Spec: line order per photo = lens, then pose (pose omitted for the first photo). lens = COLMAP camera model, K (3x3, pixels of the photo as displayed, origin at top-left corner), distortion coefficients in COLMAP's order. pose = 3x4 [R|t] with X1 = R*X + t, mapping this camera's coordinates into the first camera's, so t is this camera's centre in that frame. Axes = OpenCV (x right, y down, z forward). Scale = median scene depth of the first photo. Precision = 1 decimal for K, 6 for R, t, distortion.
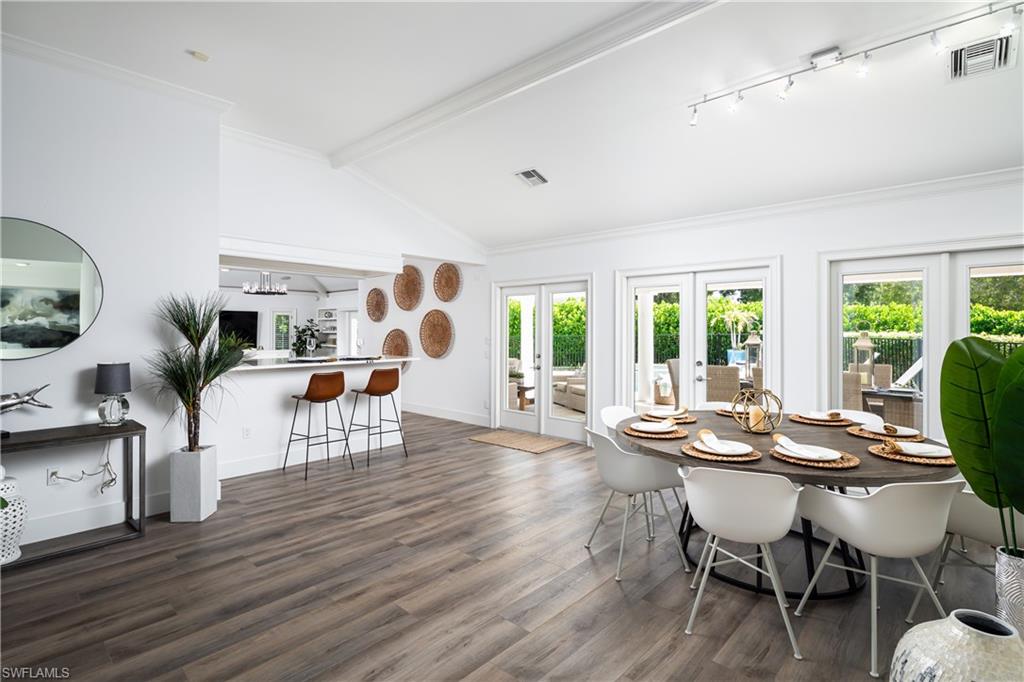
lens RADIAL K [[495.4, 0, 507.2], [0, 495.4, 333.6], [0, 0, 1]] dist [0.005082, -0.000974]
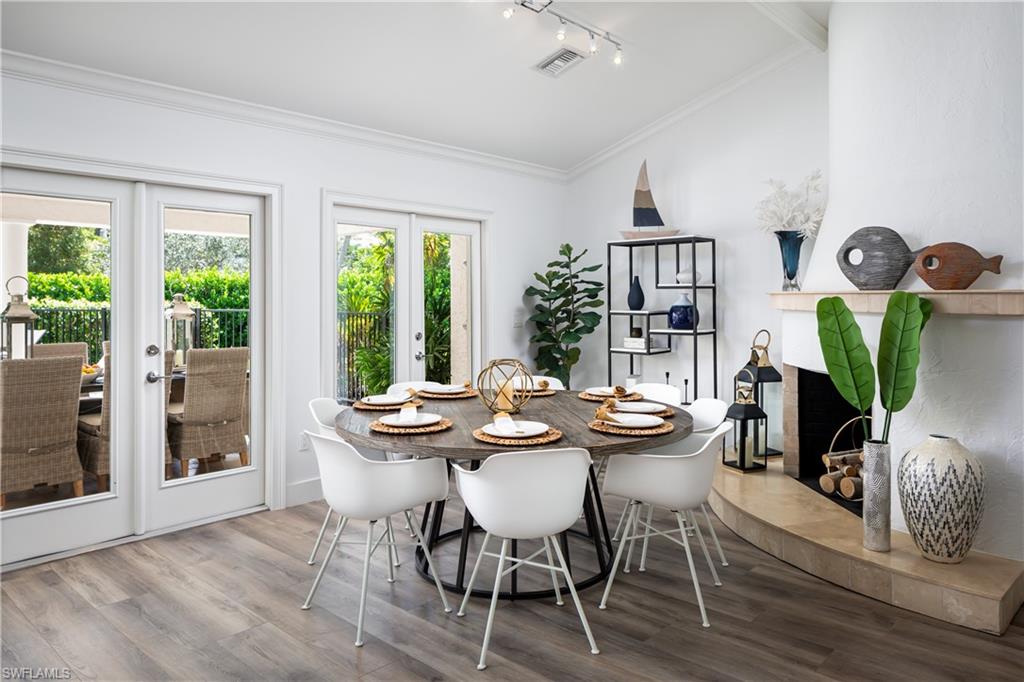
lens RADIAL K [[702.7, 0, 507.4], [0, 702.7, 299.3], [0, 0, 1]] dist [-0.002338, -0.000567]
pose [[-0.007413, -0.000049, 0.999973, -0.583453], [0.012560, 0.999921, 0.000142, 0.012452], [-0.999894, 0.012561, -0.007412, 0.899351]]
